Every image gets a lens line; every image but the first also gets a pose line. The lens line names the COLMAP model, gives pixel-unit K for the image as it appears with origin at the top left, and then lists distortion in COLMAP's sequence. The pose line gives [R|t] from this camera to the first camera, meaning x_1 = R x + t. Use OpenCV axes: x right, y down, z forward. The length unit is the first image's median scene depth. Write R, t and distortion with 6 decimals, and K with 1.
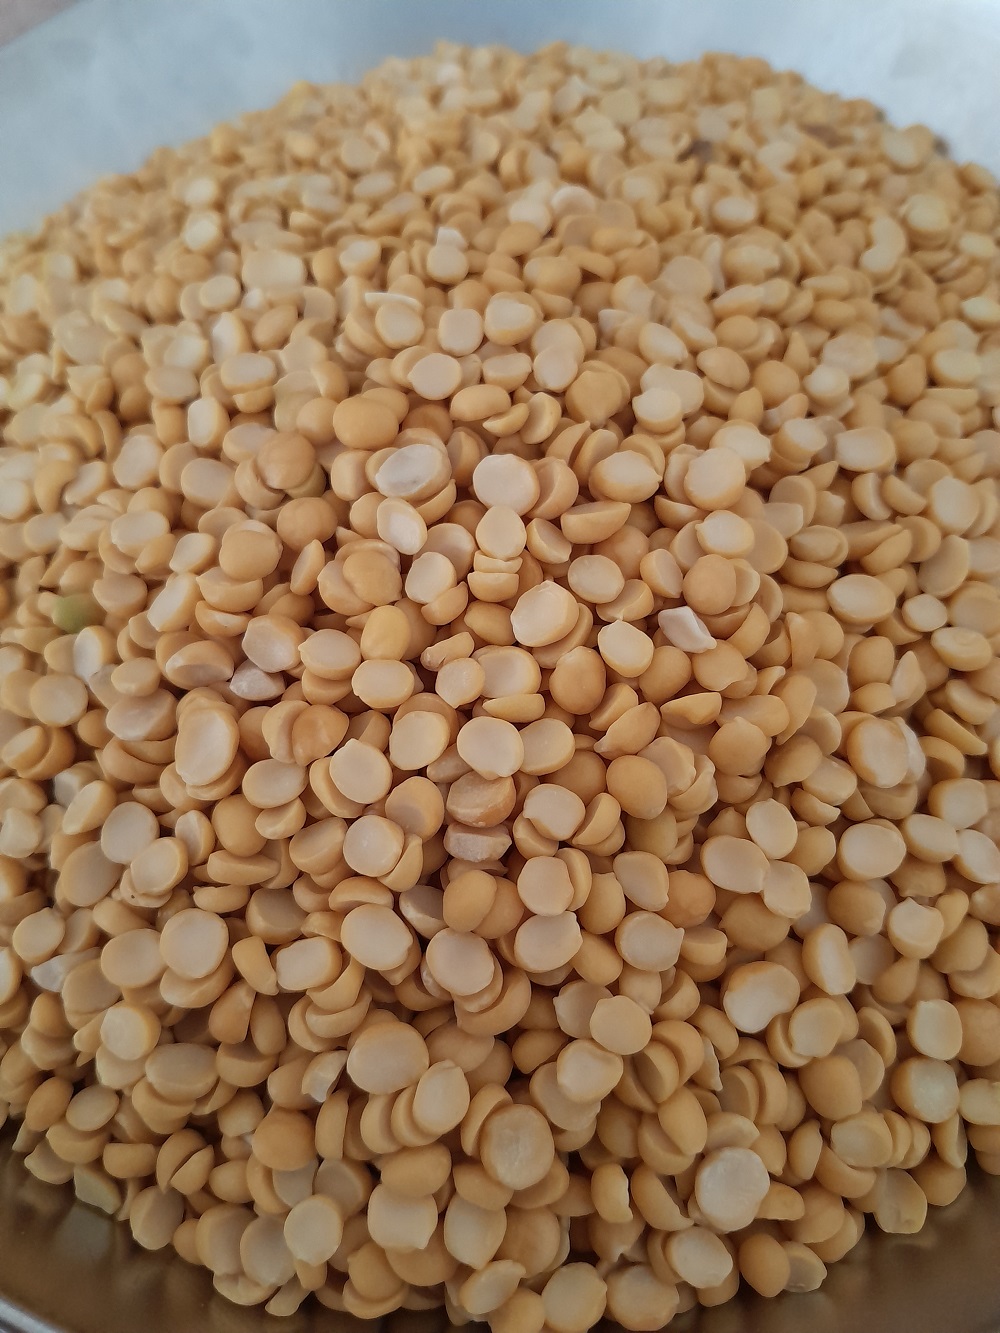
lens RADIAL K [[1020.4, 0, 500.5], [0, 1020.4, 669.1], [0, 0, 1]] dist [-0.007382, -0.042686]
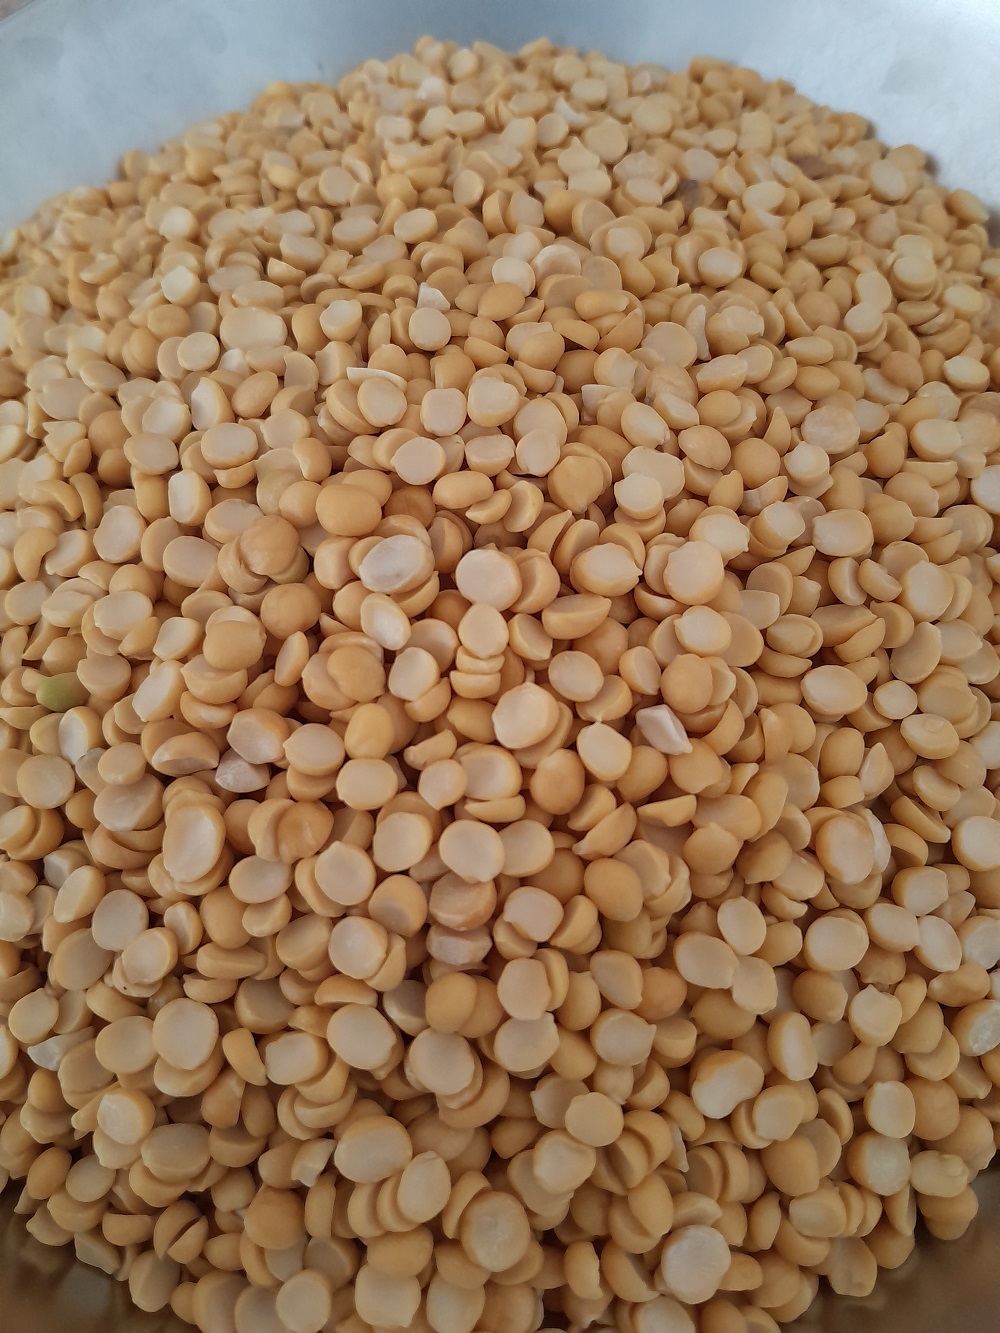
lens RADIAL K [[1020.4, 0, 501.3], [0, 1020.4, 657.6], [0, 0, 1]] dist [-0.007382, -0.042686]
pose [[0.999740, 0.005510, 0.022115, -0.003580], [-0.007000, 0.997669, 0.067881, -0.171283], [-0.021690, -0.068018, 0.997448, -0.014279]]
